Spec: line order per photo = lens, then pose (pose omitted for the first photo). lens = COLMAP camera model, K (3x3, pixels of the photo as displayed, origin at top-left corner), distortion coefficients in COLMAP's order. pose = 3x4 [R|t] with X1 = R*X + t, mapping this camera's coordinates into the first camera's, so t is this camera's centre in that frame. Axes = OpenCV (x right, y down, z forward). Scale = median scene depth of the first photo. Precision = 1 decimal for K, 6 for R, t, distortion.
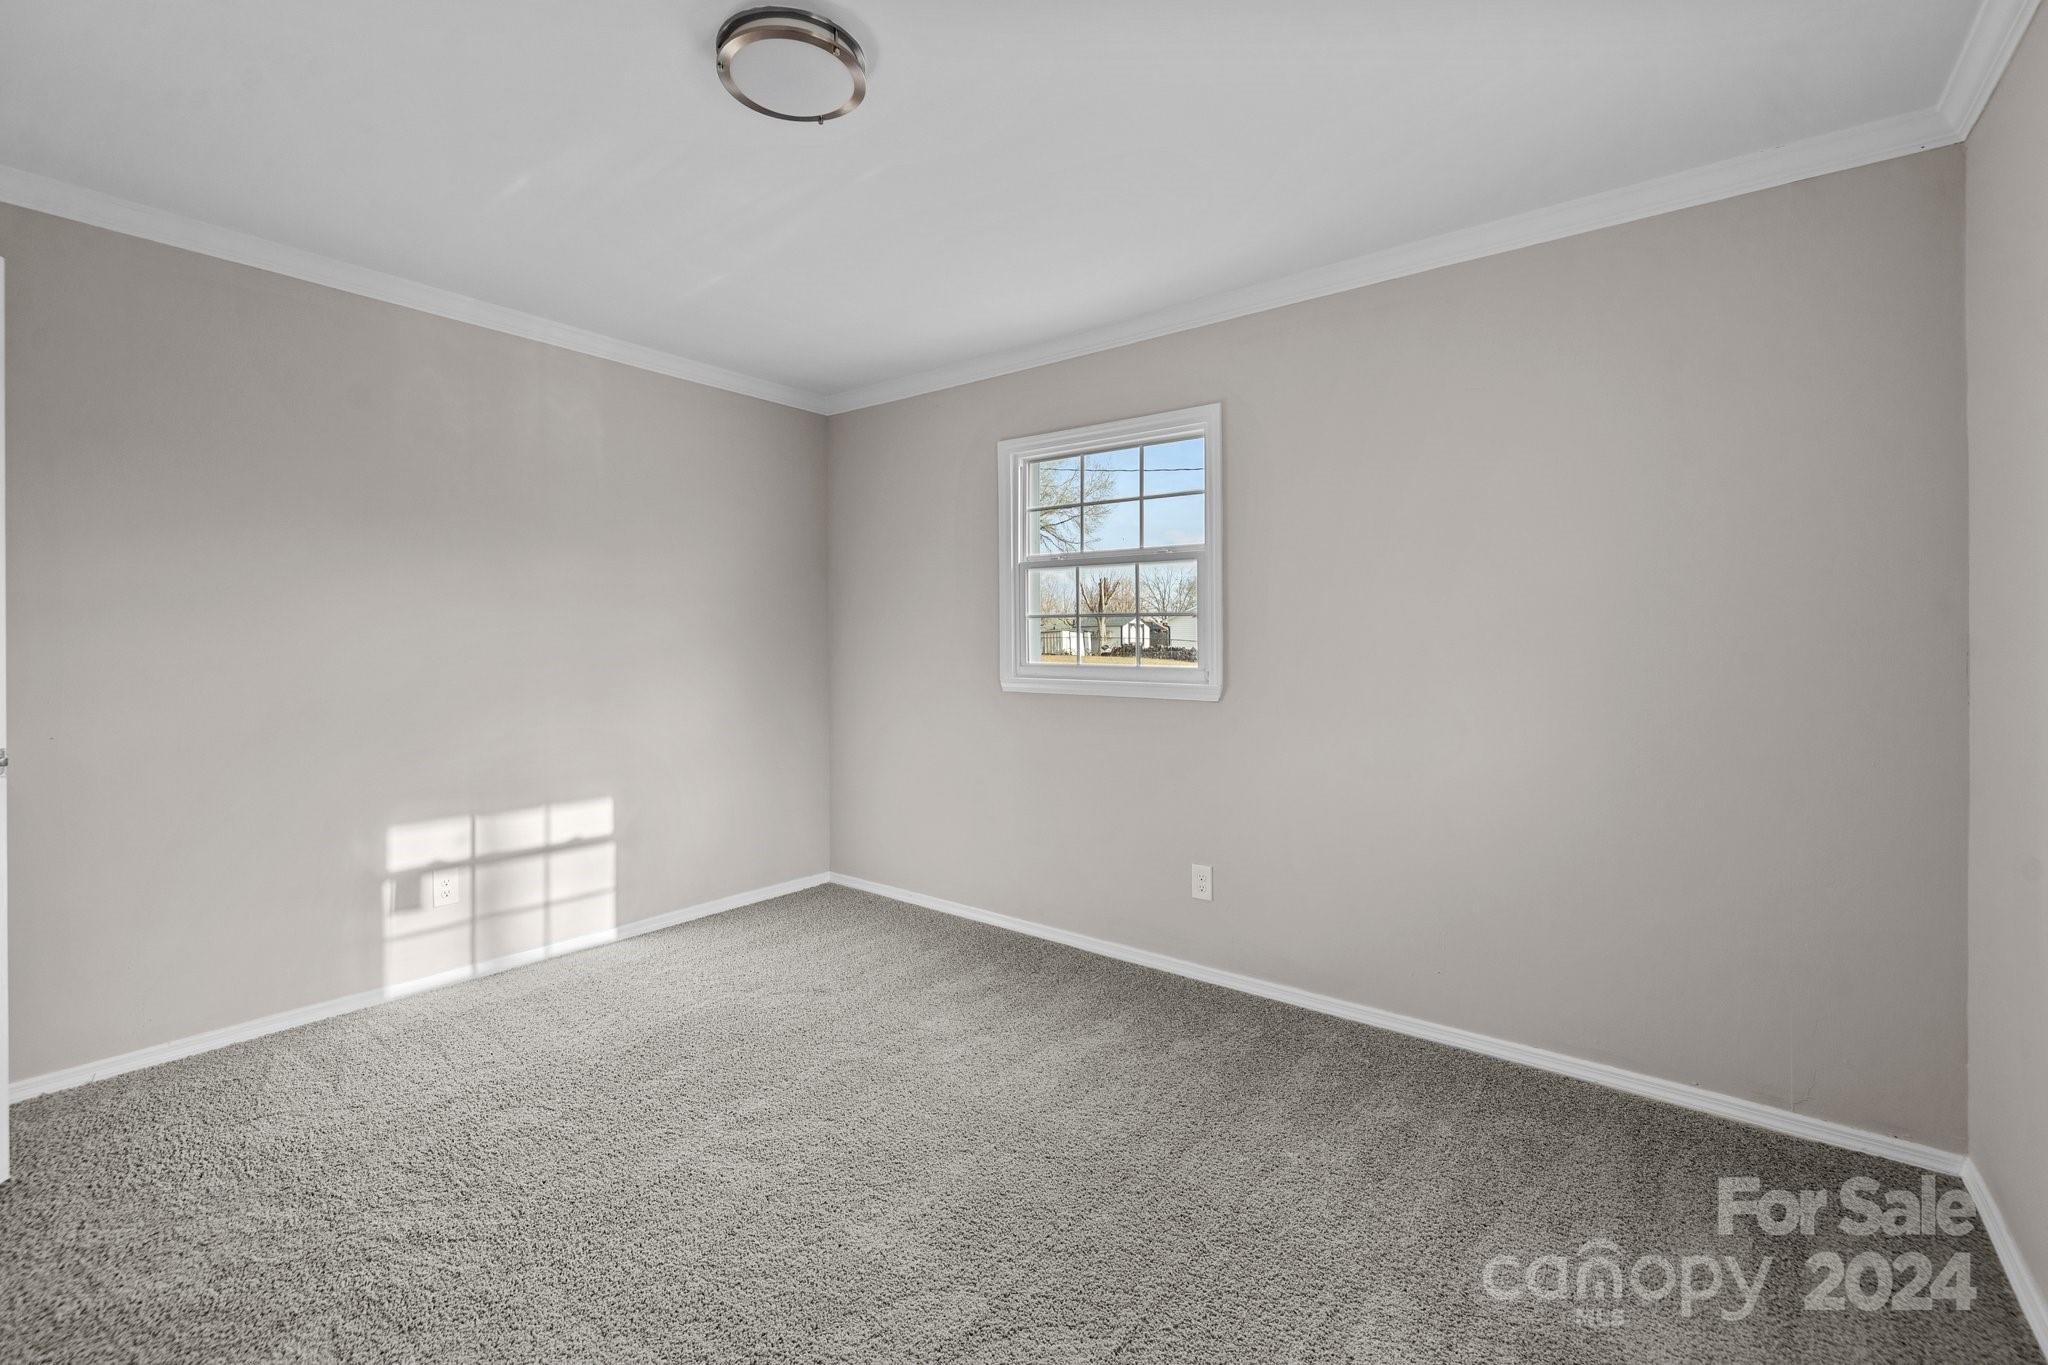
lens RADIAL K [[863.0, 0, 1028.0], [0, 863.0, 657.3], [0, 0, 1]] dist [-0.000101, -0.000119]
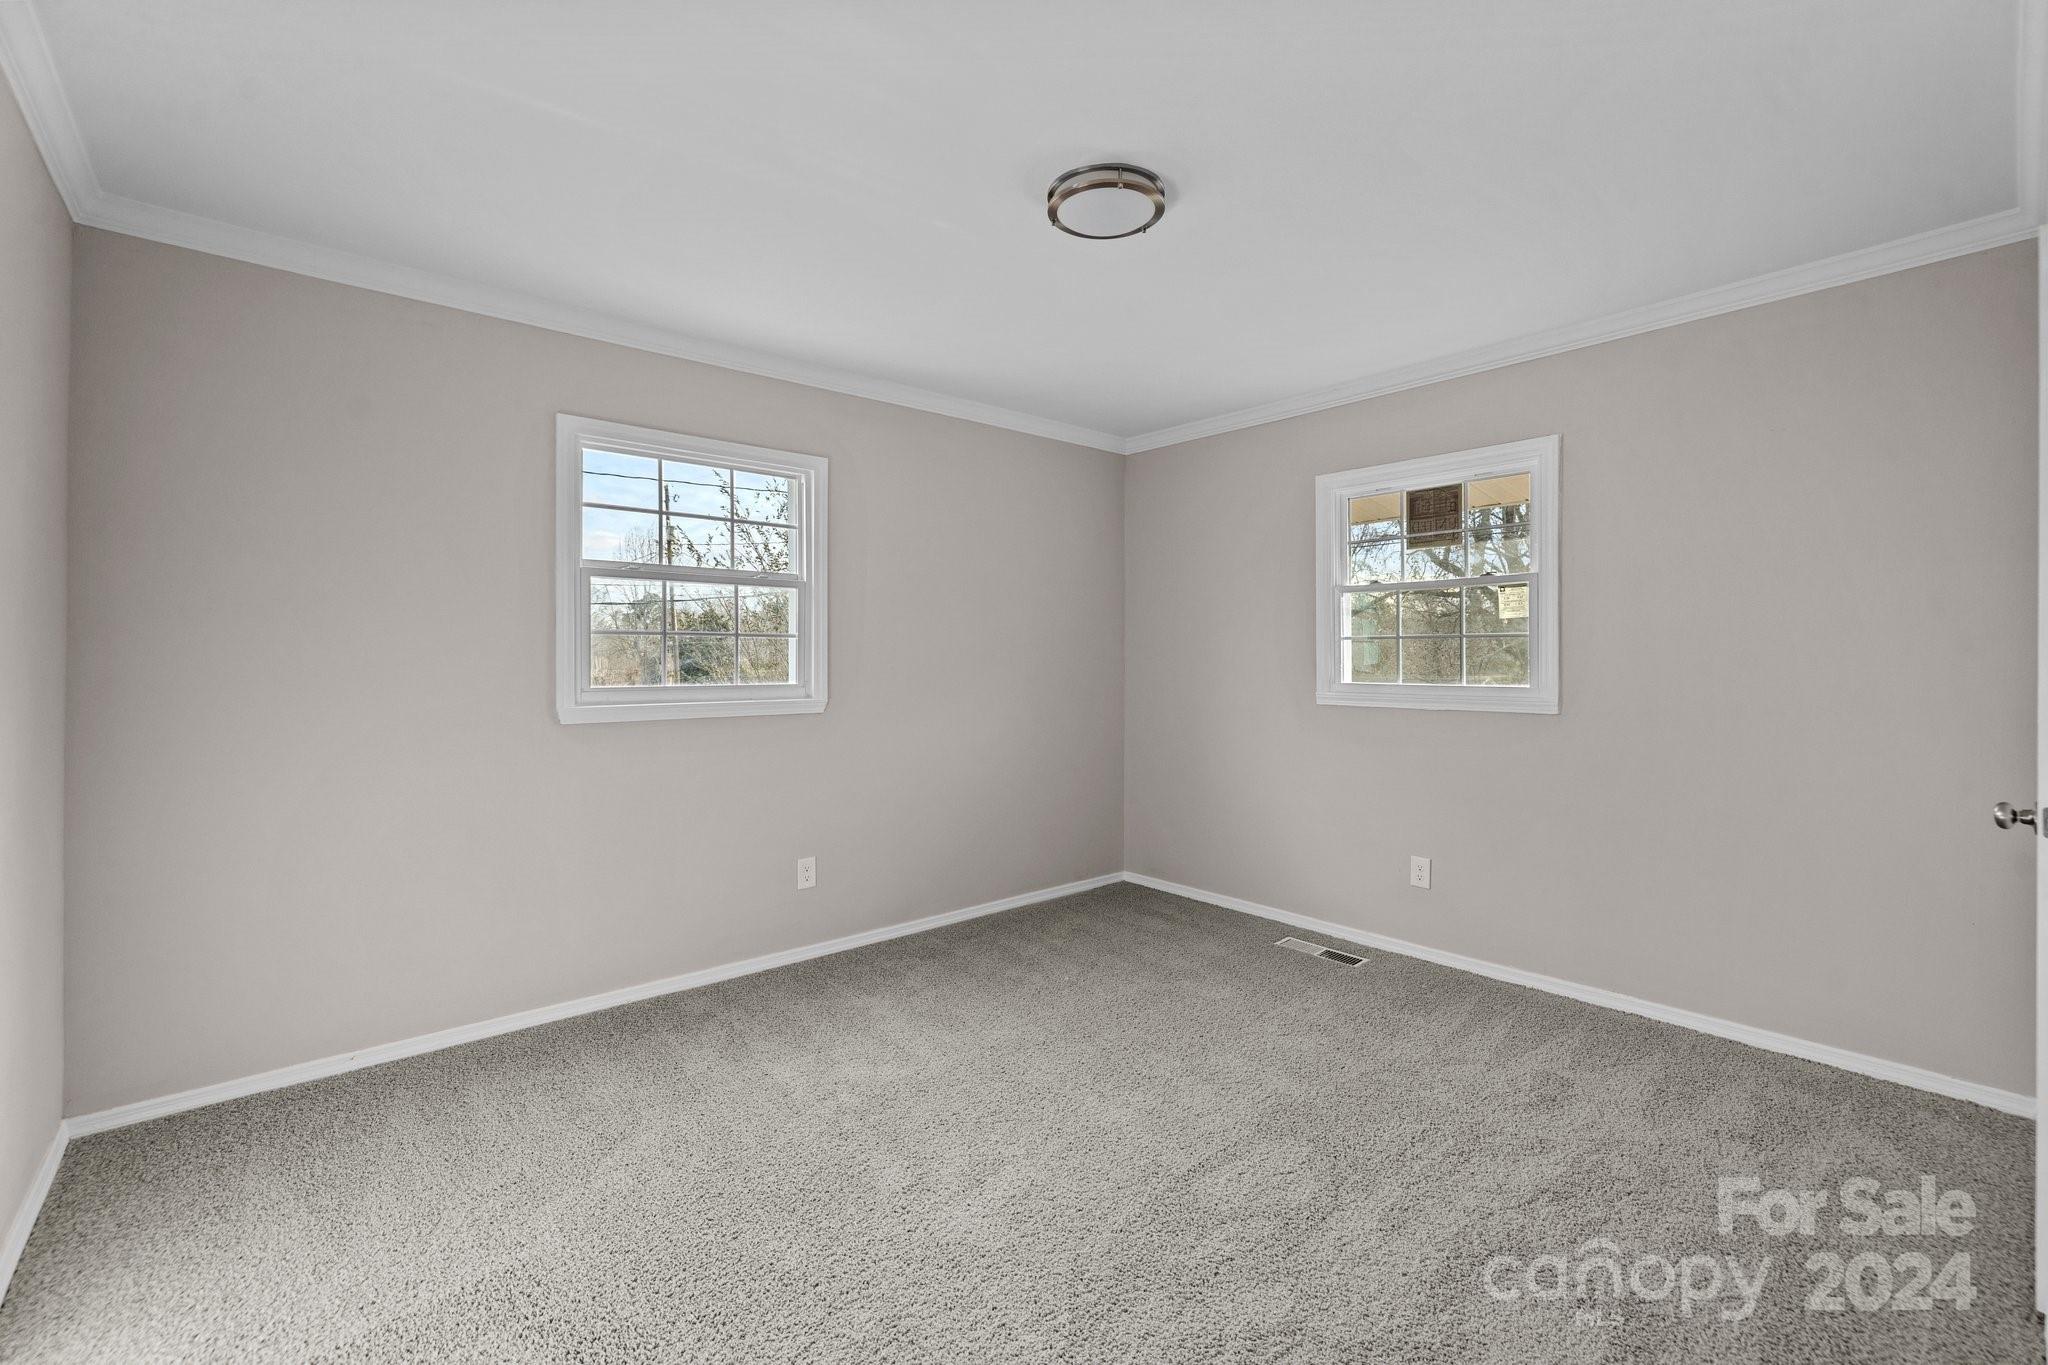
lens RADIAL K [[863.0, 0, 1028.0], [0, 863.0, 657.3], [0, 0, 1]] dist [-0.000101, -0.000119]
pose [[0.188839, 0.004396, 0.981998, -0.868791], [0.012406, 0.999900, -0.006862, -0.011632], [-0.981930, 0.013478, 0.188766, 0.504017]]
